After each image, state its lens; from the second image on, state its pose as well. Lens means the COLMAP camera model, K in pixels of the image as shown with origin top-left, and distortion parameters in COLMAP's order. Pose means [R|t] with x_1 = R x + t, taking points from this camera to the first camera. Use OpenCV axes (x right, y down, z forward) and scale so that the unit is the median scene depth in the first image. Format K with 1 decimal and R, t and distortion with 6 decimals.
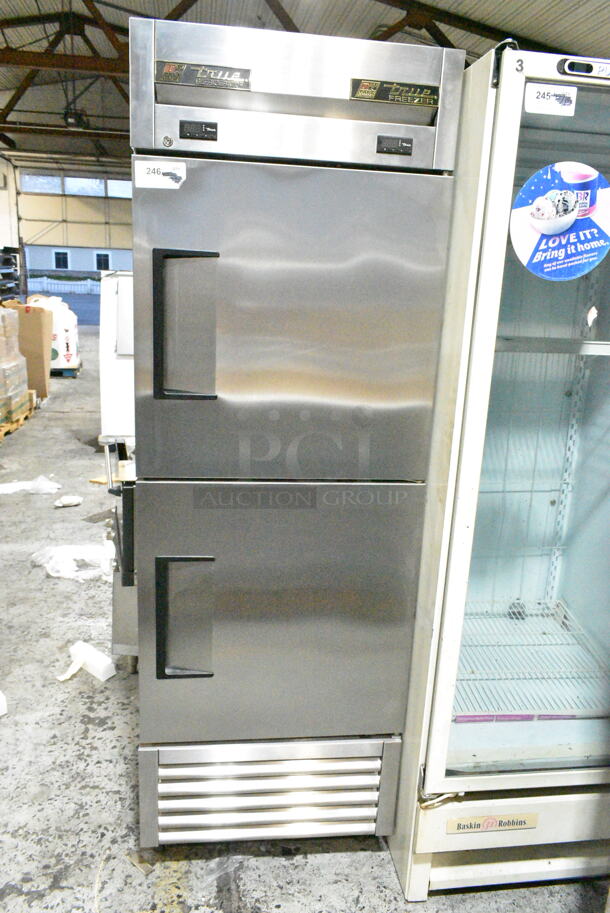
lens RADIAL K [[715.0, 0, 306.1], [0, 715.0, 454.7], [0, 0, 1]] dist [-0.013568, 0.009190]
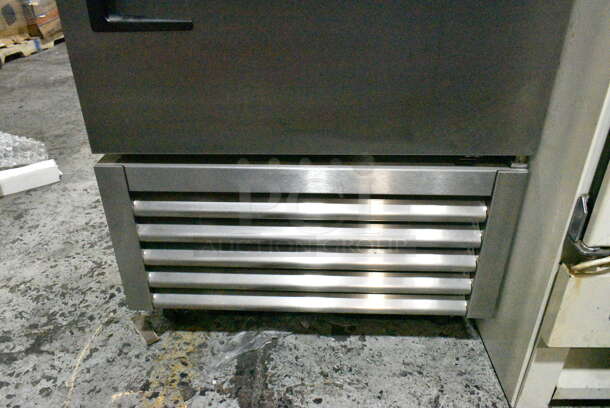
lens RADIAL K [[477.7, 0, 302.2], [0, 477.7, 205.3], [0, 0, 1]] dist [-0.013568, 0.009190]
pose [[0.985265, 0.025755, -0.169084, 0.017864], [0.016656, 0.969451, 0.244719, 0.321918], [0.170222, -0.243930, 0.954737, 0.574876]]
